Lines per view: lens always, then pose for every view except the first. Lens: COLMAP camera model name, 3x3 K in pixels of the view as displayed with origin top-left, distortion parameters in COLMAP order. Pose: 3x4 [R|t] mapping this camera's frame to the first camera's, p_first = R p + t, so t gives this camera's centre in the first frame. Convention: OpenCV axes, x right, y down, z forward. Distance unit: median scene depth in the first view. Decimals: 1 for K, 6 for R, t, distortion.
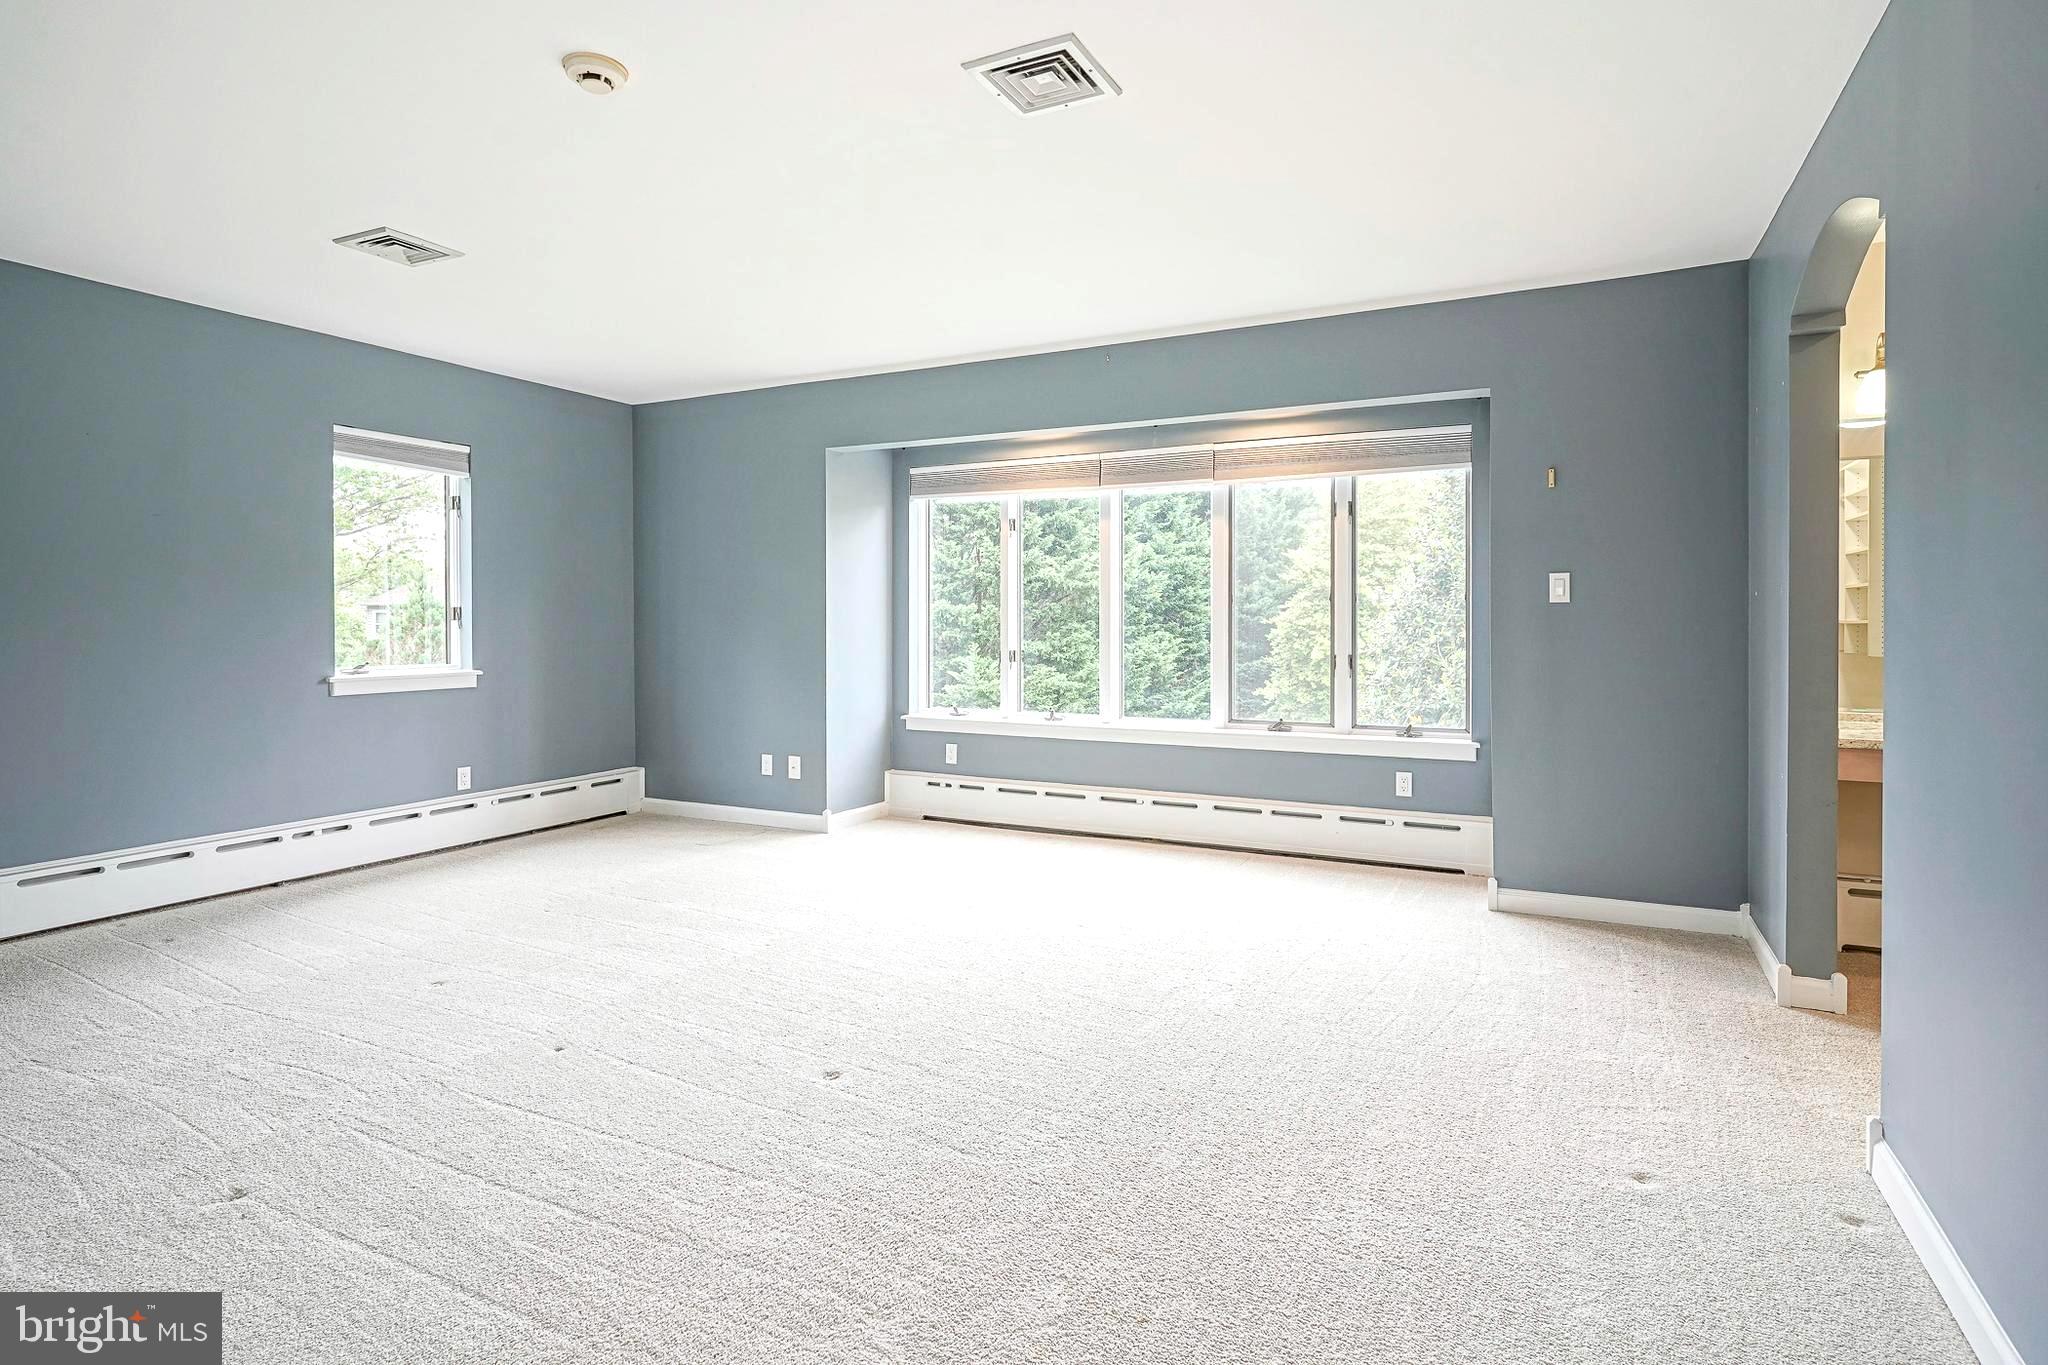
lens RADIAL K [[1000.7, 0, 1034.0], [0, 1000.7, 625.3], [0, 0, 1]] dist [-0.011372, 0.006308]
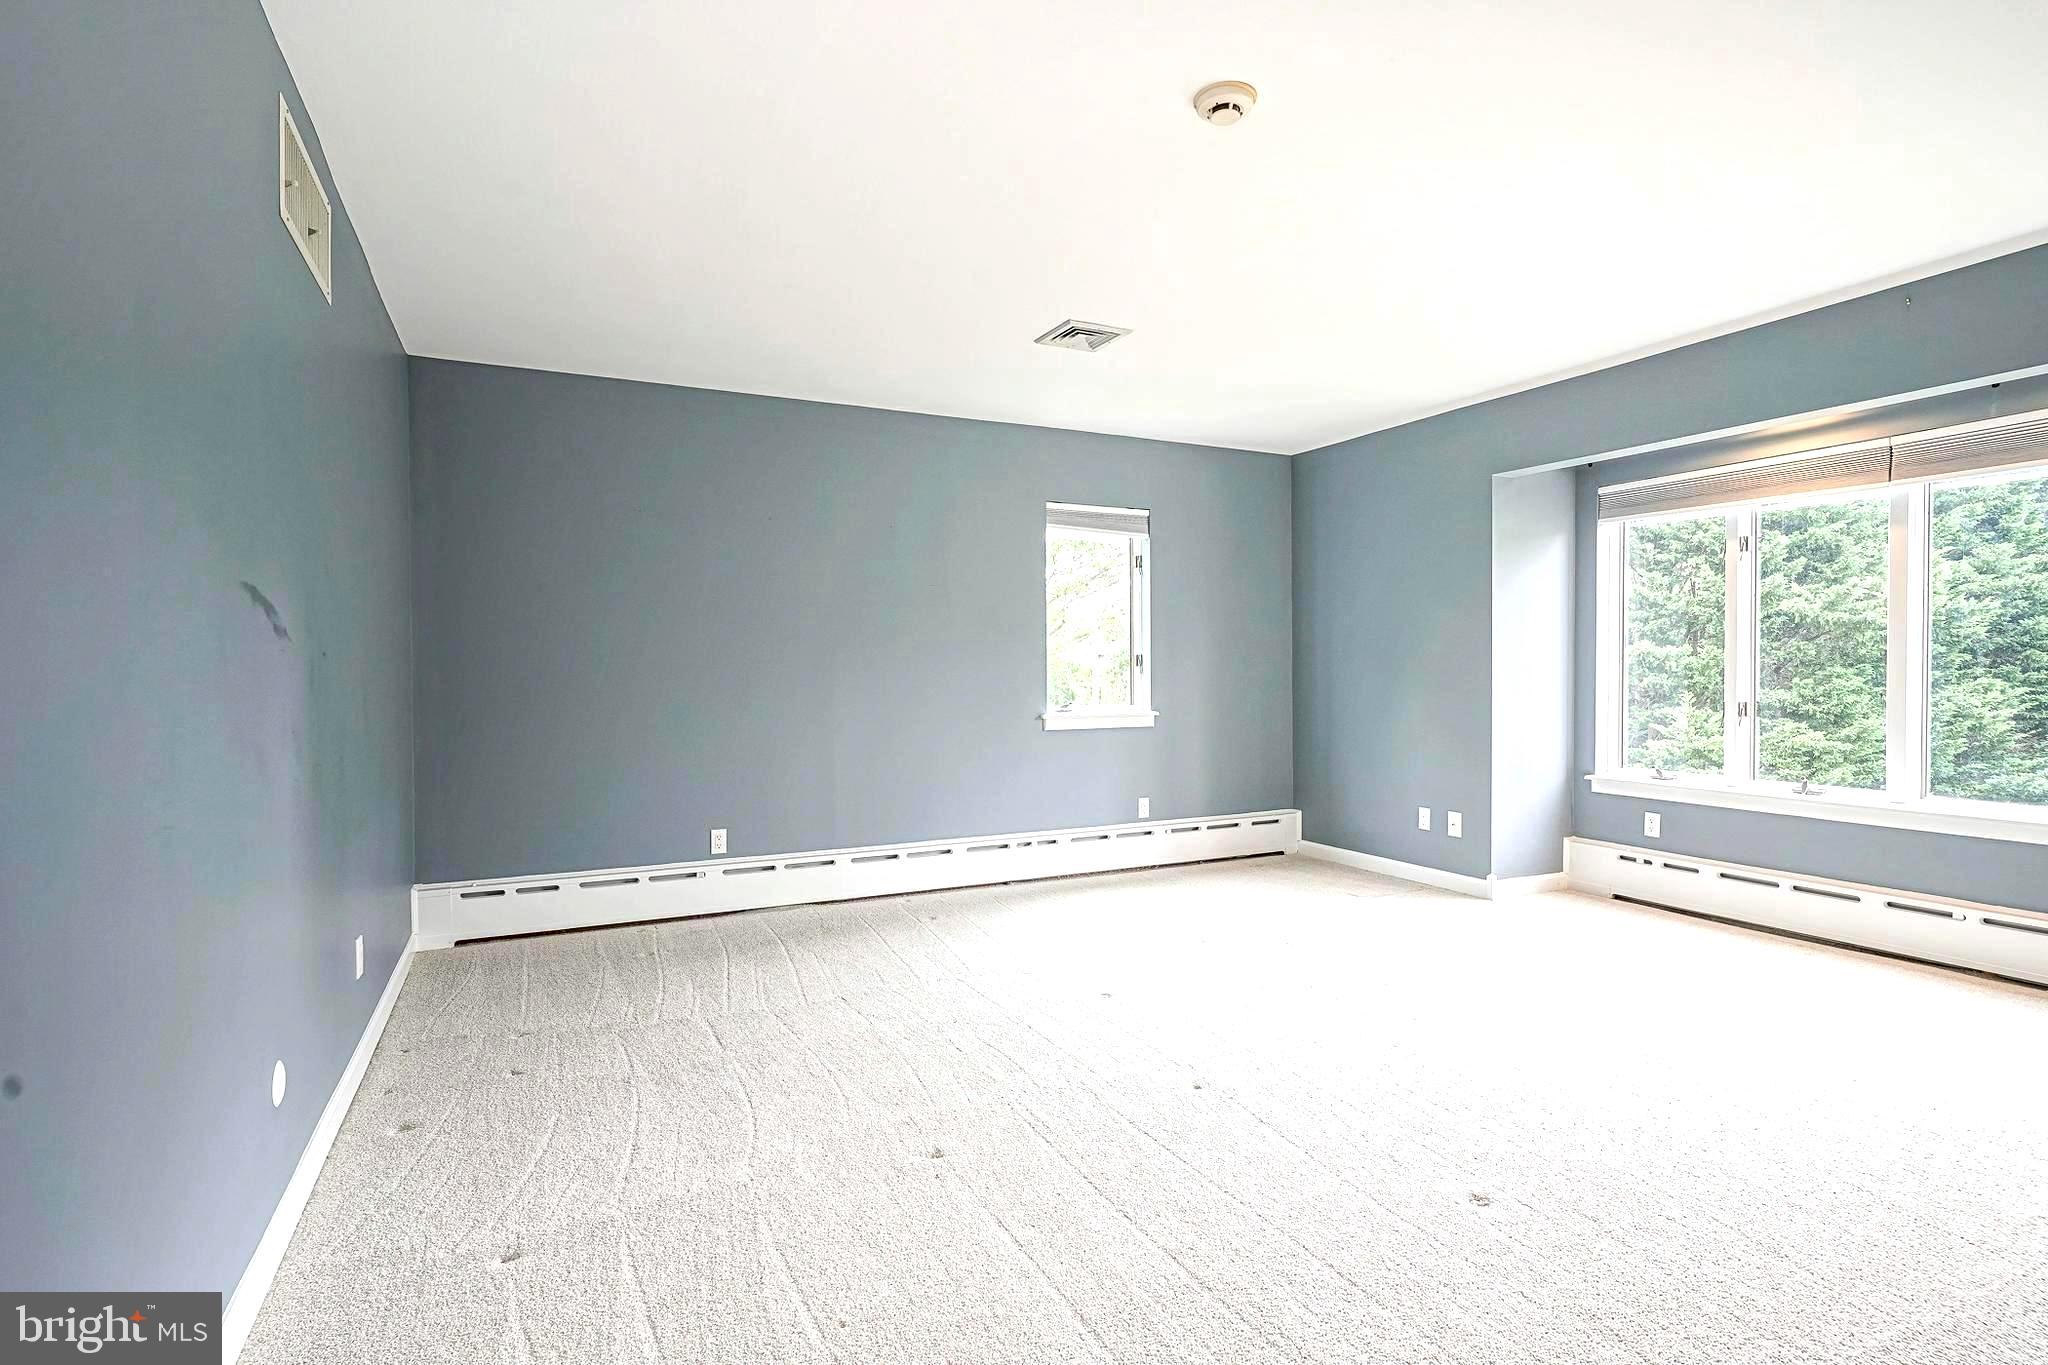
lens RADIAL K [[1000.7, 0, 1042.0], [0, 1000.7, 681.3], [0, 0, 1]] dist [-0.011372, 0.006308]
pose [[0.805753, 0.005170, -0.592230, -0.001231], [0.001058, 0.999948, 0.010169, 0.000359], [0.592251, -0.008820, 0.805705, 0.038205]]
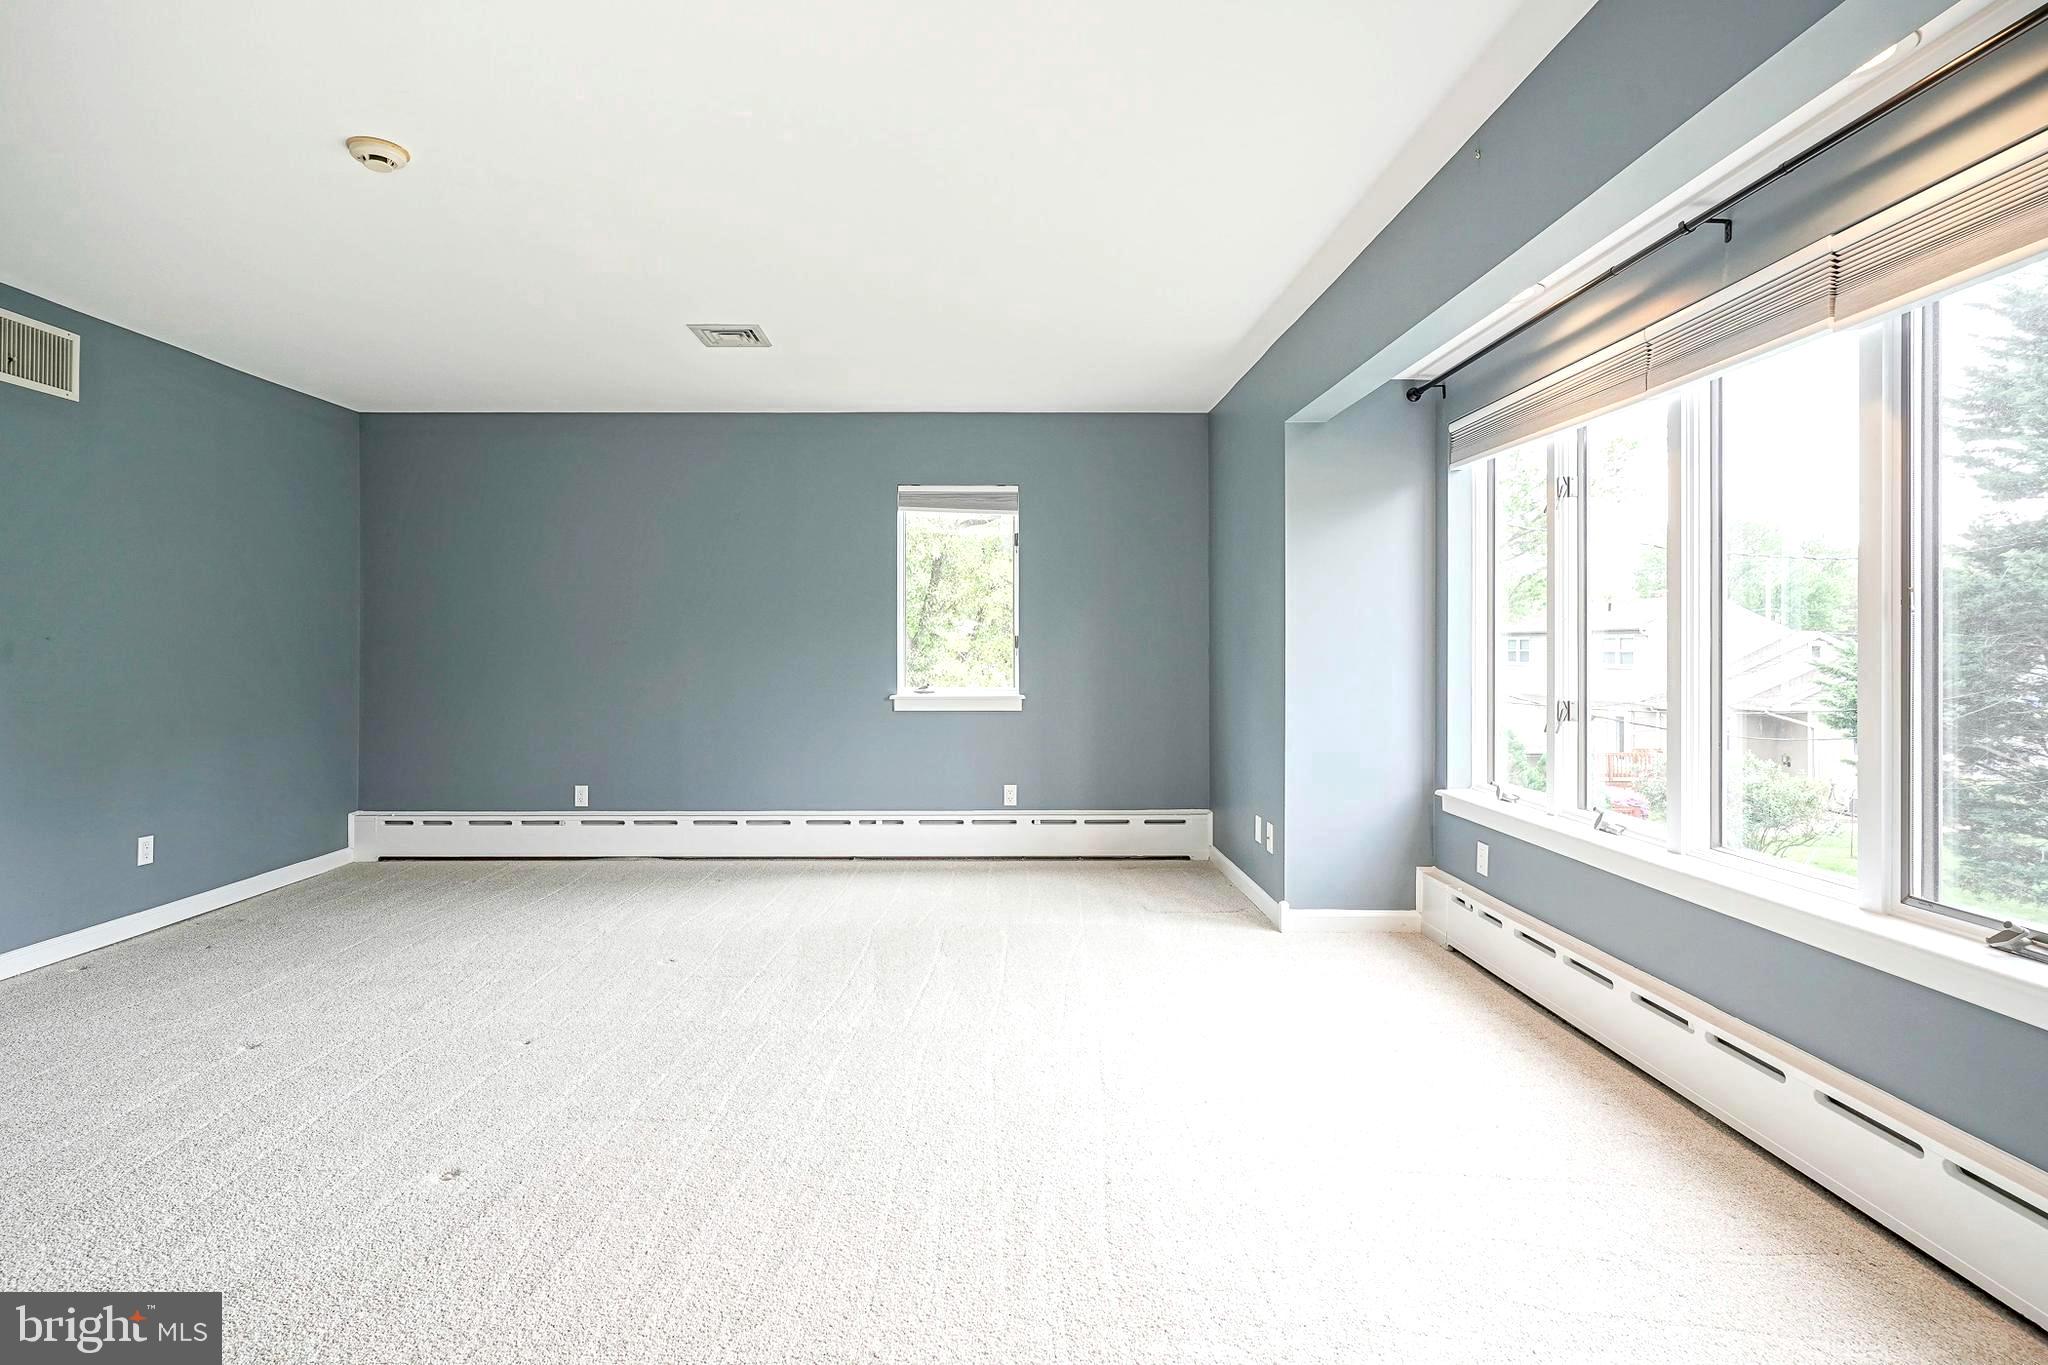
lens RADIAL K [[1000.7, 0, 971.0], [0, 1000.7, 631.1], [0, 0, 1]] dist [-0.011372, 0.006308]
pose [[0.472083, -0.013018, -0.881458, 0.433611], [-0.006238, 0.999817, -0.018107, -0.004010], [0.881532, 0.014047, 0.471915, 0.548435]]
